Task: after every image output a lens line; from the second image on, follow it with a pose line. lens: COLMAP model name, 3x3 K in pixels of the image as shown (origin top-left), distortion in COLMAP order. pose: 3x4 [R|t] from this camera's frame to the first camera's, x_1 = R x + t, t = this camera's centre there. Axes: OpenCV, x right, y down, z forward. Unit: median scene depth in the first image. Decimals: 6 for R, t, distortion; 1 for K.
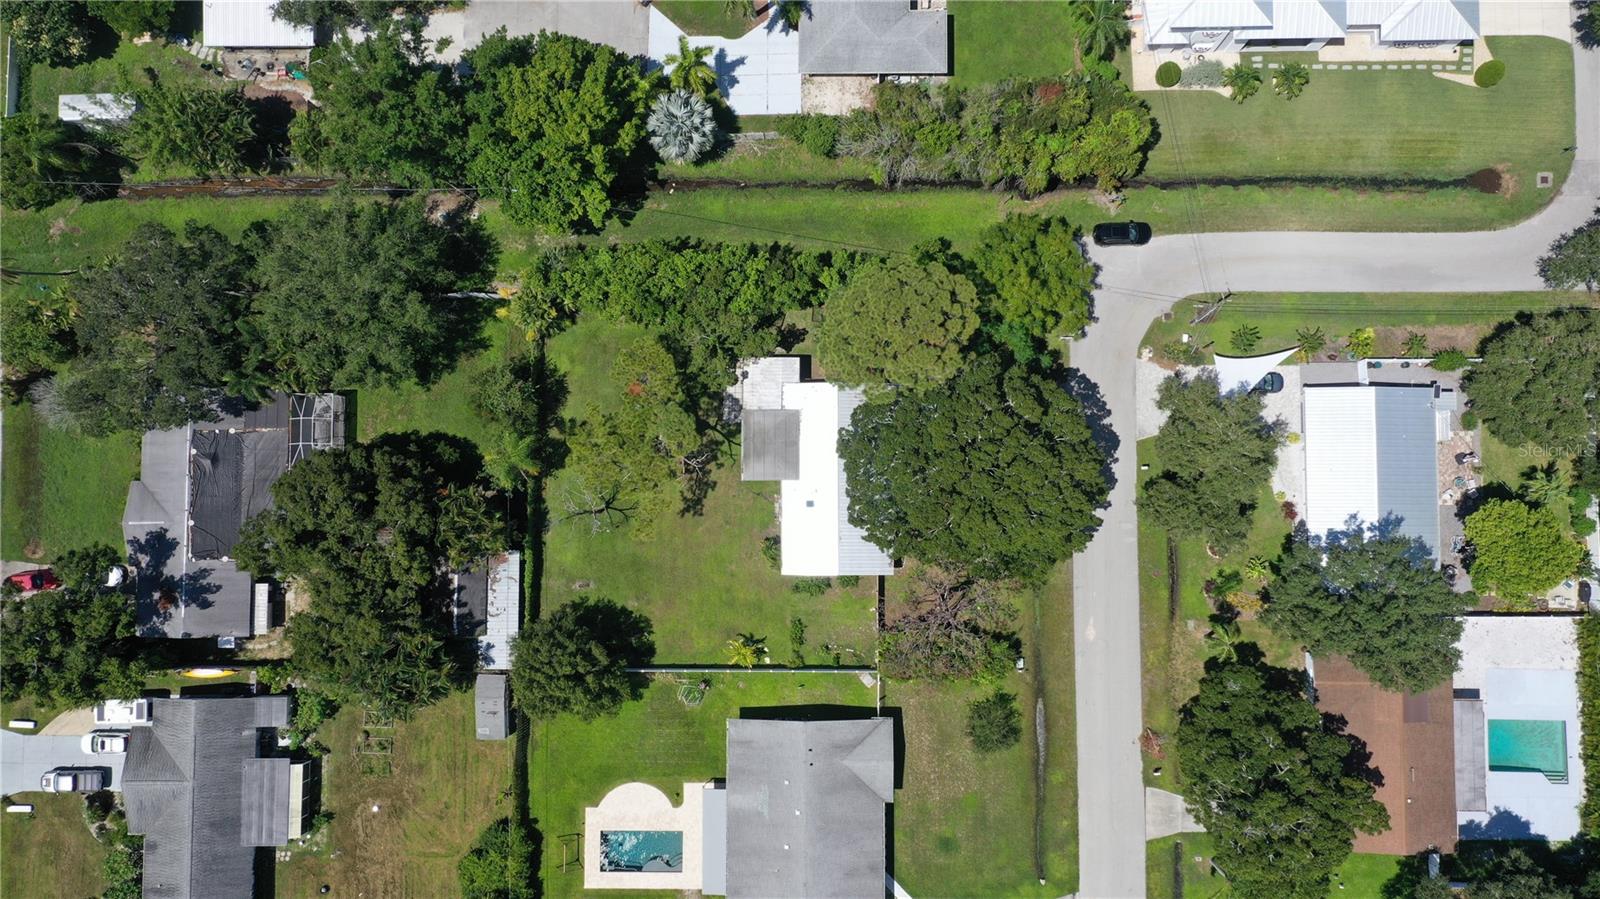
lens RADIAL K [[1302.3, 0, 801.9], [0, 1302.3, 442.5], [0, 0, 1]] dist [0.058153, -0.011334]
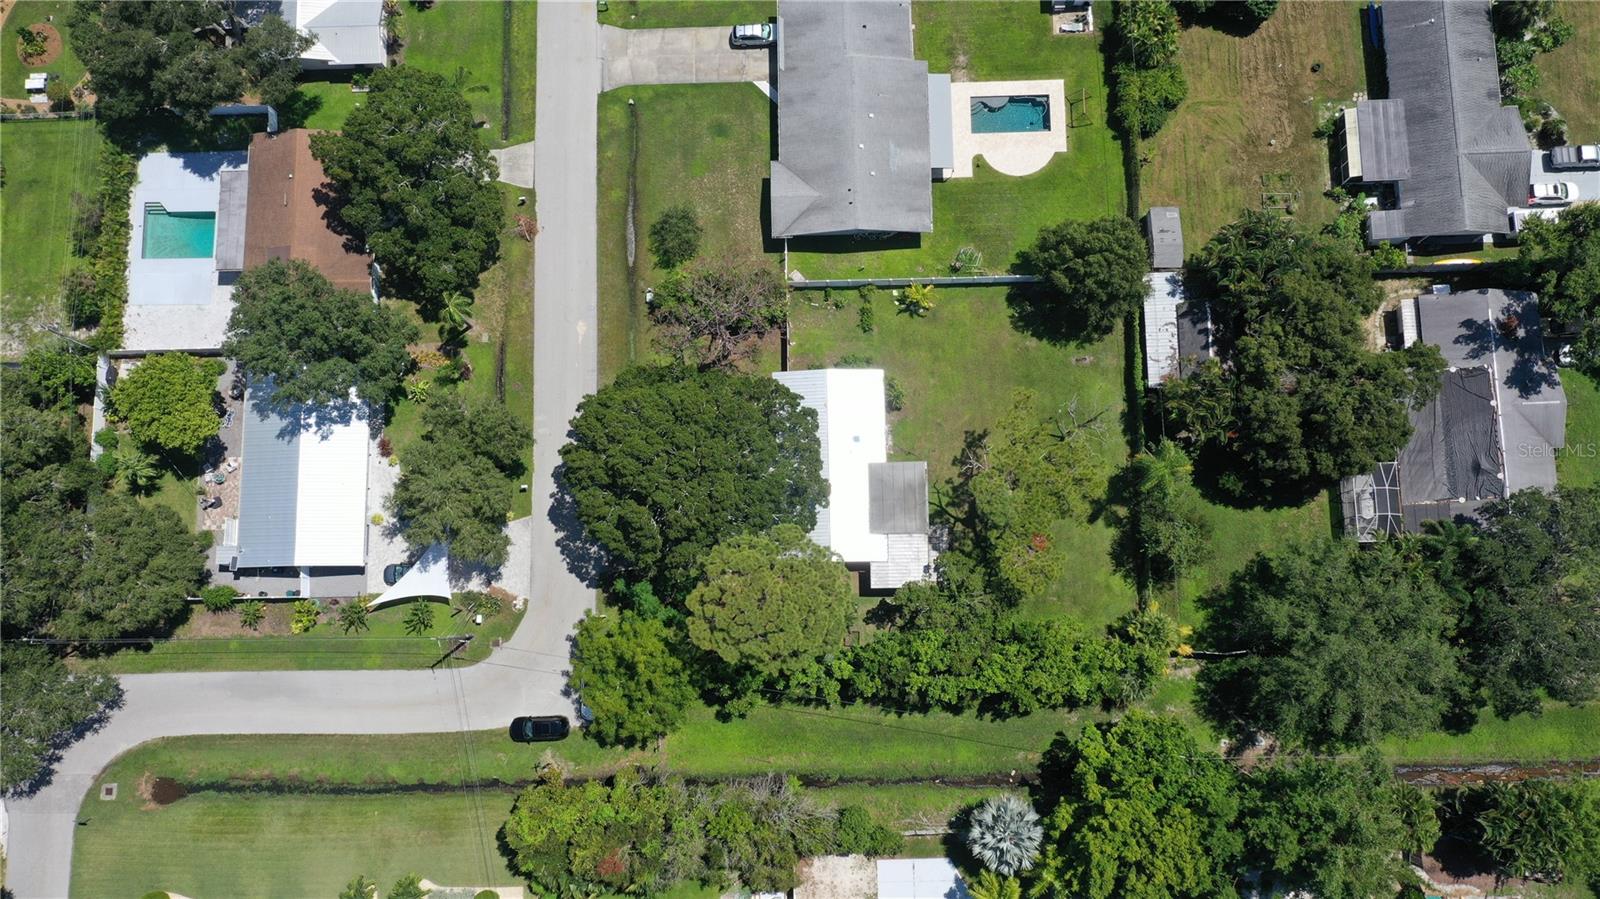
lens RADIAL K [[1302.3, 0, 804.9], [0, 1302.3, 444.2], [0, 0, 1]] dist [0.058153, -0.011334]
pose [[-0.998457, 0.025749, 0.049199, -0.003124], [-0.014773, -0.977233, 0.211655, -0.165387], [0.053529, 0.210602, 0.976105, 0.026911]]
